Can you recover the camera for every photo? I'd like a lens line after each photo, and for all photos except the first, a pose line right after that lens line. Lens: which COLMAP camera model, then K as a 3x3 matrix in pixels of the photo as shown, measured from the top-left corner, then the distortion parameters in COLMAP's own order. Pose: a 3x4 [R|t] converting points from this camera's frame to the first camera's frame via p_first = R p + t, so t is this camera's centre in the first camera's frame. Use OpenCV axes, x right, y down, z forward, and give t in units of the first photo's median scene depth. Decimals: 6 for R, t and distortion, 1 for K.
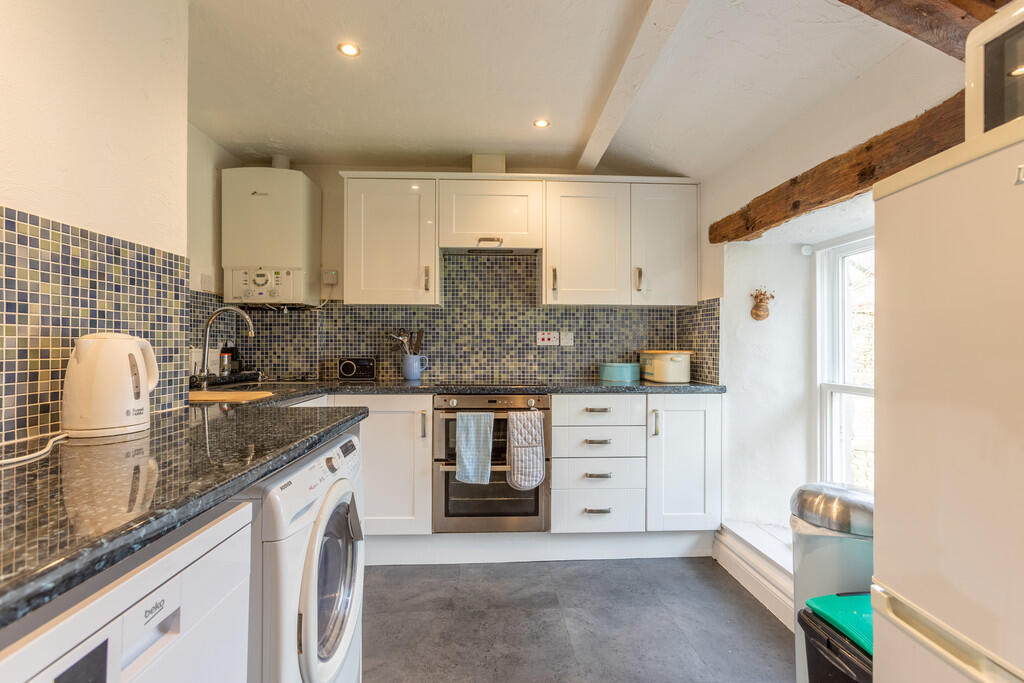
lens RADIAL K [[470.4, 0, 510.9], [0, 470.4, 343.0], [0, 0, 1]] dist [-0.007760, 0.005242]
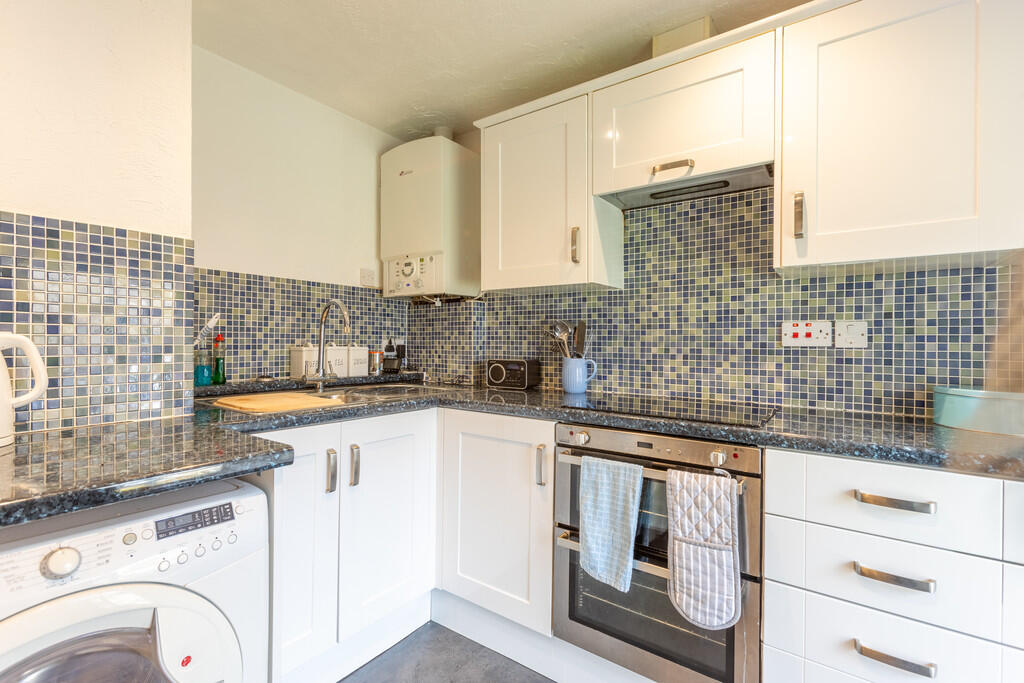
lens RADIAL K [[470.4, 0, 501.6], [0, 470.4, 342.6], [0, 0, 1]] dist [-0.007760, 0.005242]
pose [[0.775853, 0.005541, -0.630890, 0.154940], [-0.002988, 0.999982, 0.005109, -0.000974], [0.630907, -0.002079, 0.775856, 0.387274]]
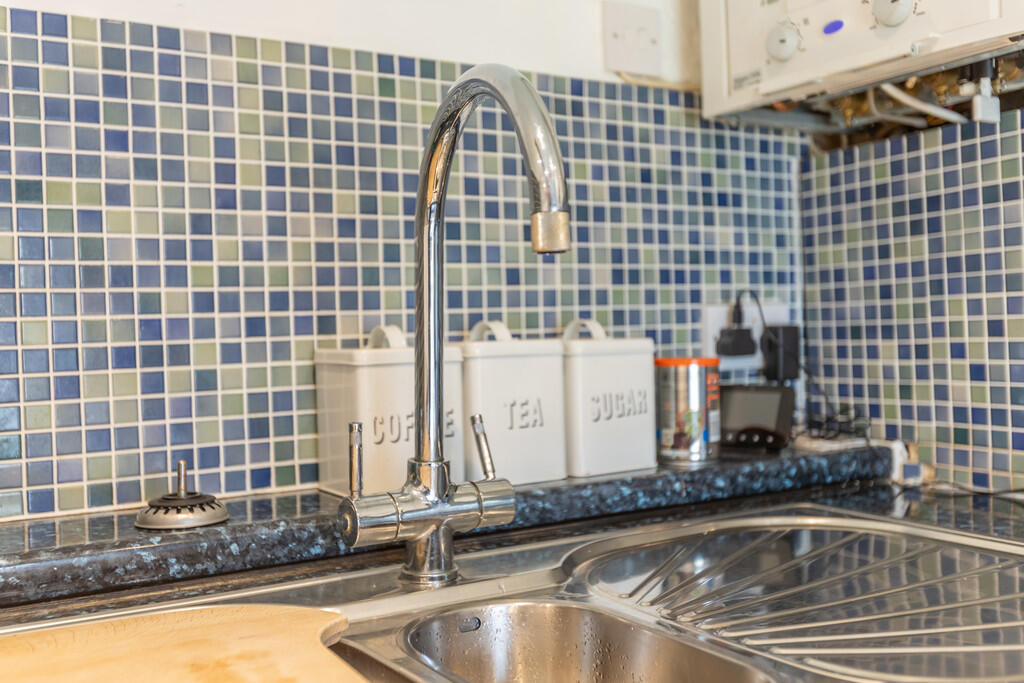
lens RADIAL K [[1030.9, 0, 509.3], [0, 1030.9, 340.9], [0, 0, 1]] dist [0.005320, 0.000000]
pose [[0.491985, -0.008358, -0.870563, -0.228999], [0.037719, 0.999220, 0.011723, 0.005976], [0.869786, -0.038604, 0.491917, 0.637258]]
